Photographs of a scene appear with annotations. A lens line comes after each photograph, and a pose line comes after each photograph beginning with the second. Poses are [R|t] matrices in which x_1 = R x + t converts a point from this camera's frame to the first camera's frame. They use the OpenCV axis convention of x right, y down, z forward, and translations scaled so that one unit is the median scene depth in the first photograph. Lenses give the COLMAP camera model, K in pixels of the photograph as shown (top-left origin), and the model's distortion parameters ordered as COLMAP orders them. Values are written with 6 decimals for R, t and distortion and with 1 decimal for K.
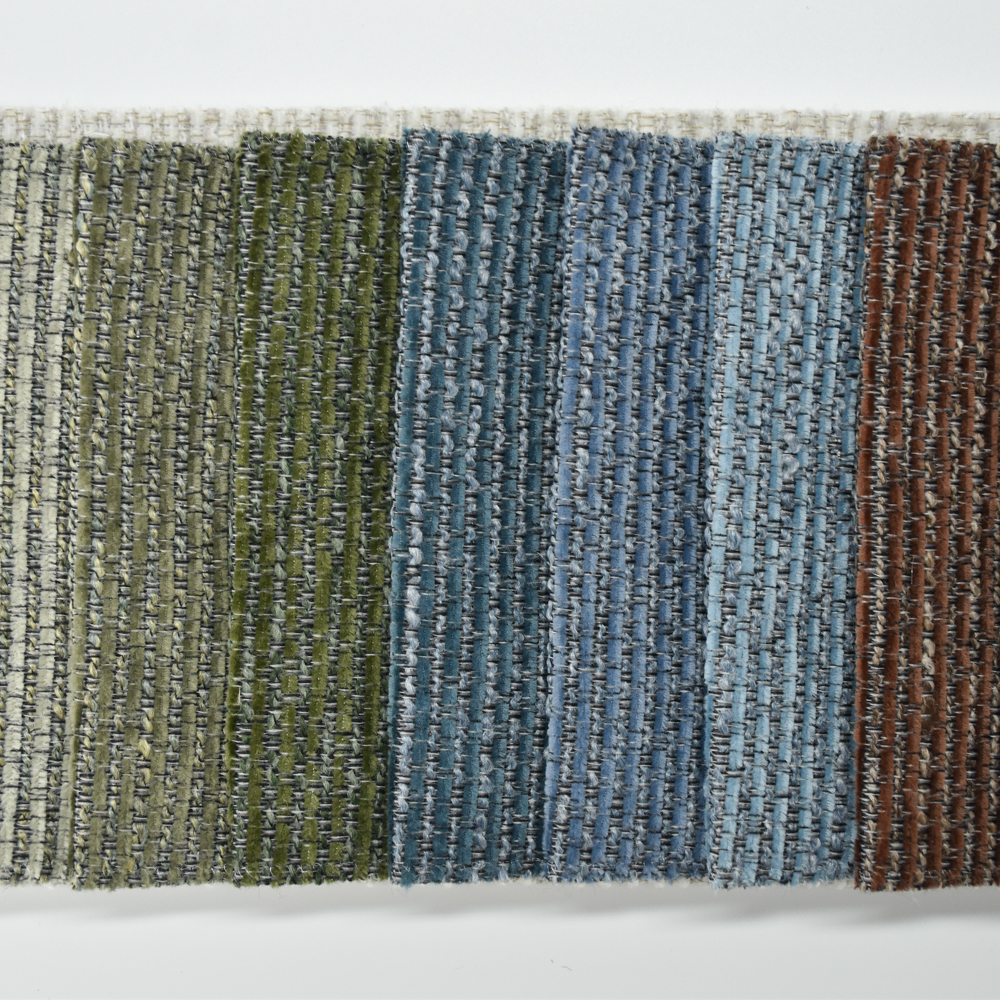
lens RADIAL K [[1913.3, 0, 500.2], [0, 1913.3, 498.9], [0, 0, 1]] dist [0.062497, 0.000000]
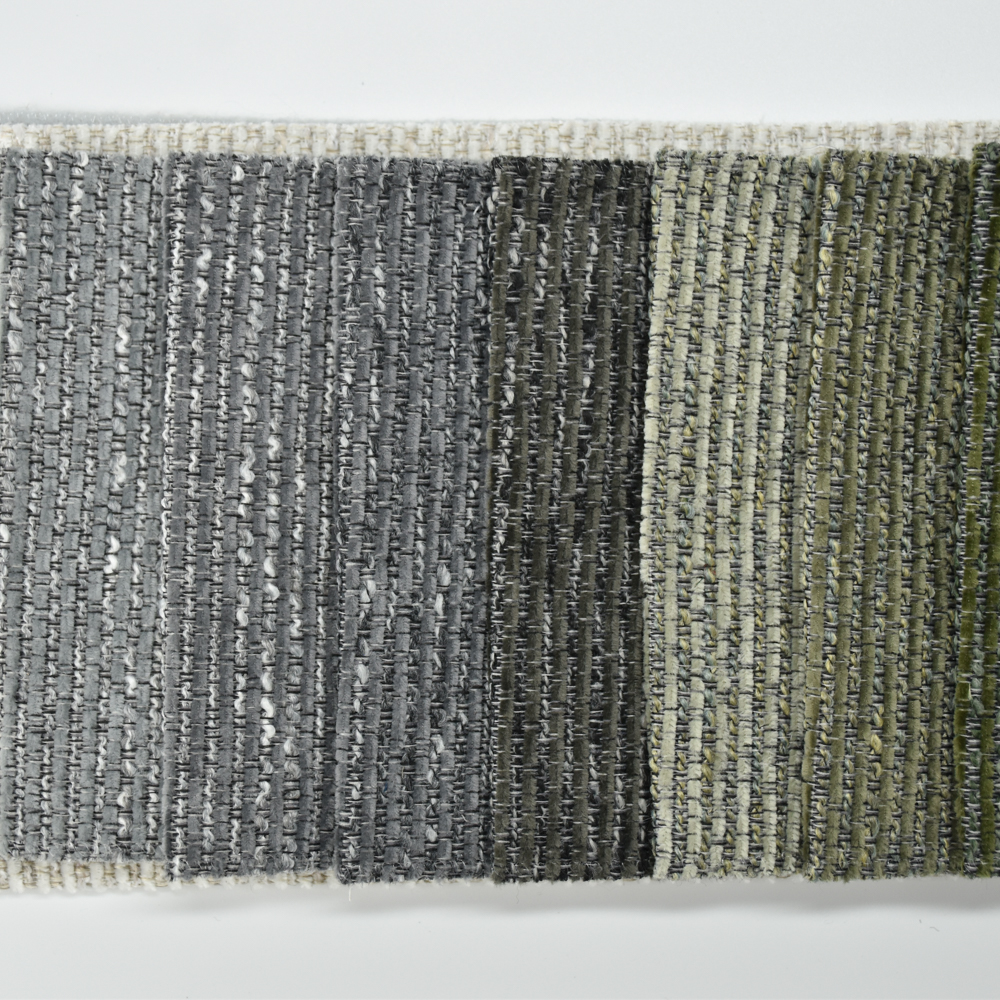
lens RADIAL K [[1913.3, 0, 499.7], [0, 1913.3, 501.1], [0, 0, 1]] dist [0.062497, 0.000000]
pose [[0.999483, -0.004575, 0.031814, -0.418767], [0.005061, 0.999872, -0.015205, 0.015162], [-0.031740, 0.015358, 0.999378, -0.022099]]
